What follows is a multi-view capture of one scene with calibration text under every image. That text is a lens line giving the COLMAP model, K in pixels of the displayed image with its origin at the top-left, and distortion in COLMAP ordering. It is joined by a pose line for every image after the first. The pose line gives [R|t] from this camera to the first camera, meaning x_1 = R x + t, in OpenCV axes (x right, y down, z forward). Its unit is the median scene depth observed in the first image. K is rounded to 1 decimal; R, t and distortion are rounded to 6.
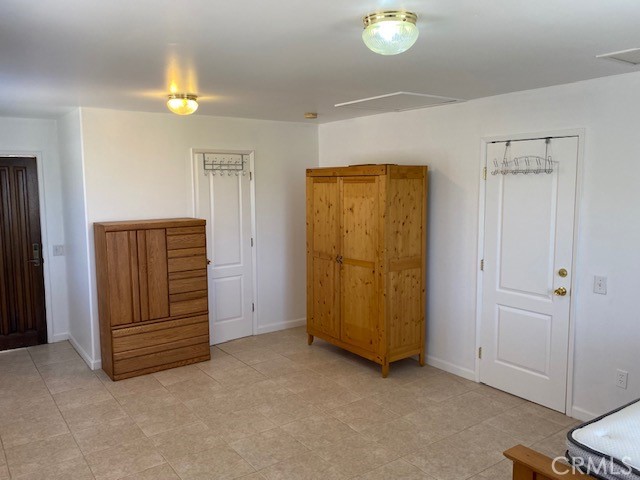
lens RADIAL K [[513.7, 0, 320.0], [0, 513.7, 240.0], [0, 0, 1]] dist [0.056180, -0.002578]
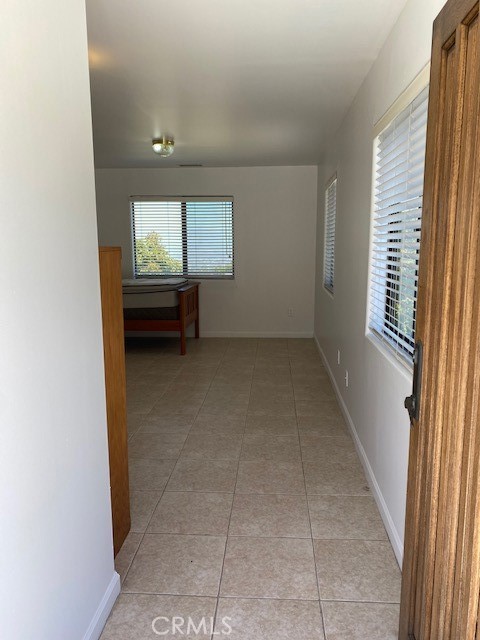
lens RADIAL K [[478.9, 0, 240.0], [0, 478.9, 320.0], [0, 0, 1]] dist [0.053338, -0.091928]
pose [[-0.769111, -0.087312, 0.633124, -0.812777], [0.084489, 0.968040, 0.236135, -0.054958], [-0.633507, 0.235106, -0.737153, 1.286682]]
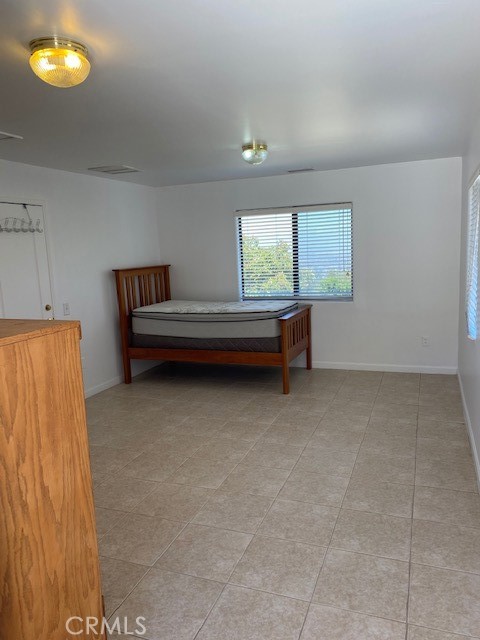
lens RADIAL K [[478.9, 0, 240.0], [0, 478.9, 320.0], [0, 0, 1]] dist [0.053338, -0.091928]
pose [[-0.549304, -0.087556, 0.831023, -0.723829], [0.143144, 0.969936, 0.196809, -0.068450], [-0.823271, 0.227064, -0.520256, 1.066591]]
